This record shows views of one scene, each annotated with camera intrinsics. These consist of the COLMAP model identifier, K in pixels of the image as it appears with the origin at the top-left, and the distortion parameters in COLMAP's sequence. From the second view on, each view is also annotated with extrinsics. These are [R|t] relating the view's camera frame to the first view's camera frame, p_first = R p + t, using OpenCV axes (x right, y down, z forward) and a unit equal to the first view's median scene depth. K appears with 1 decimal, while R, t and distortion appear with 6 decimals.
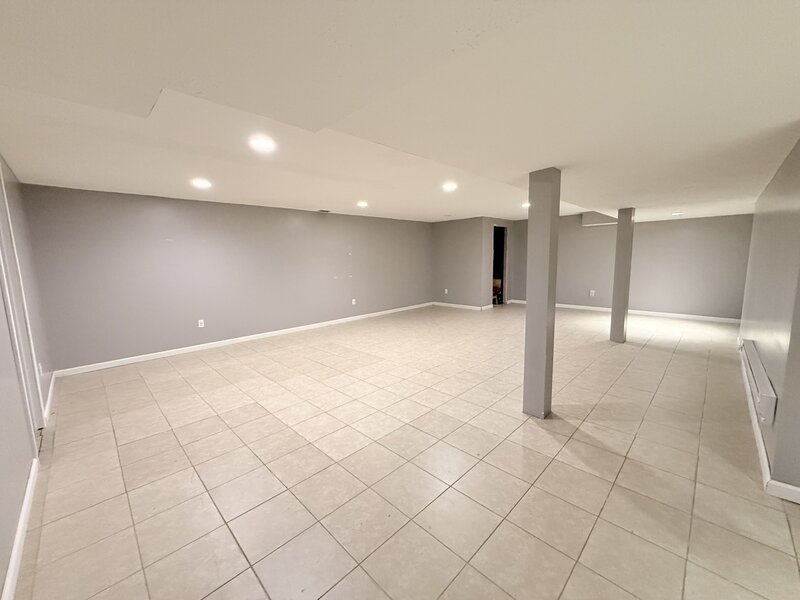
lens RADIAL K [[320.8, 0, 399.1], [0, 320.8, 297.7], [0, 0, 1]] dist [-0.000908, 0.000024]
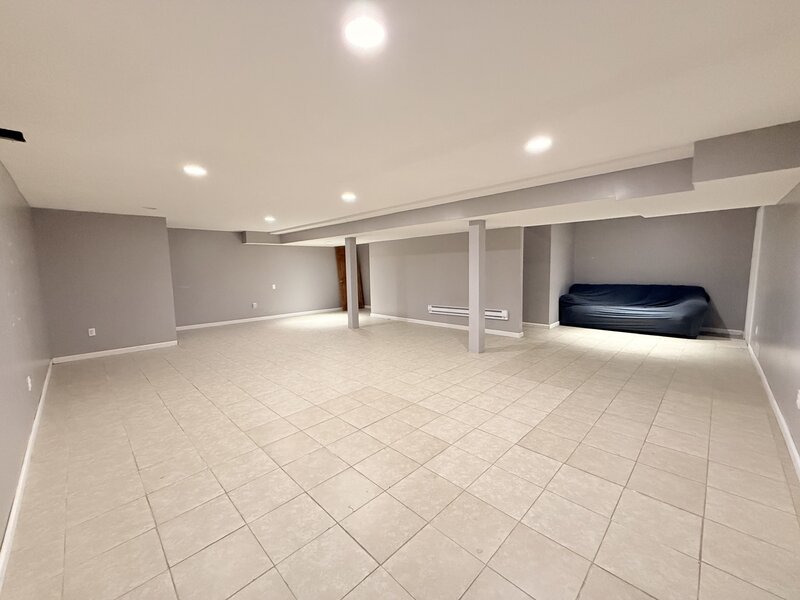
lens RADIAL K [[320.8, 0, 397.9], [0, 320.8, 302.6], [0, 0, 1]] dist [-0.000908, 0.000024]
pose [[-0.001955, -0.089572, 0.995978, -1.010299], [0.142603, 0.985776, 0.088934, -0.102859], [-0.989778, 0.142203, 0.010846, 1.045002]]
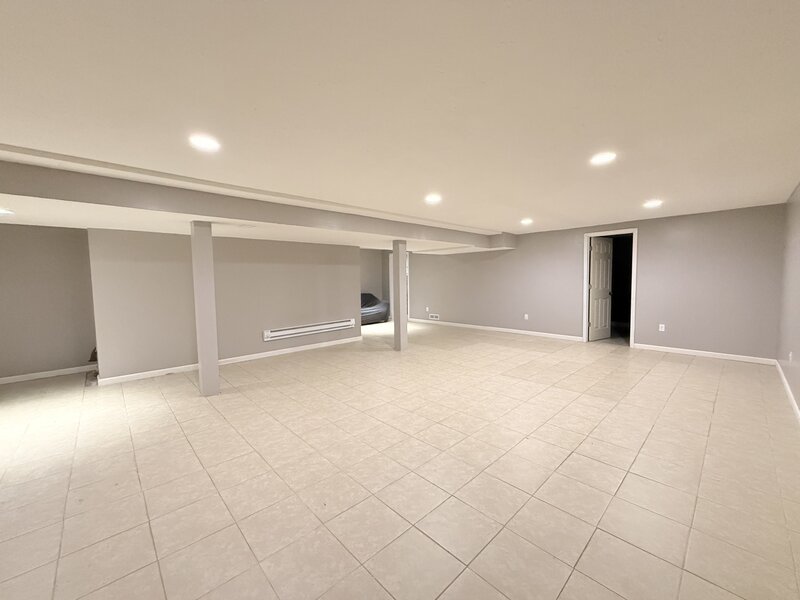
lens RADIAL K [[320.8, 0, 399.2], [0, 320.8, 300.9], [0, 0, 1]] dist [-0.000908, 0.000024]
pose [[-0.998950, 0.034193, 0.030482, 0.276028], [0.039403, 0.980773, 0.191131, -0.280890], [-0.023361, 0.192132, -0.981091, 2.296999]]
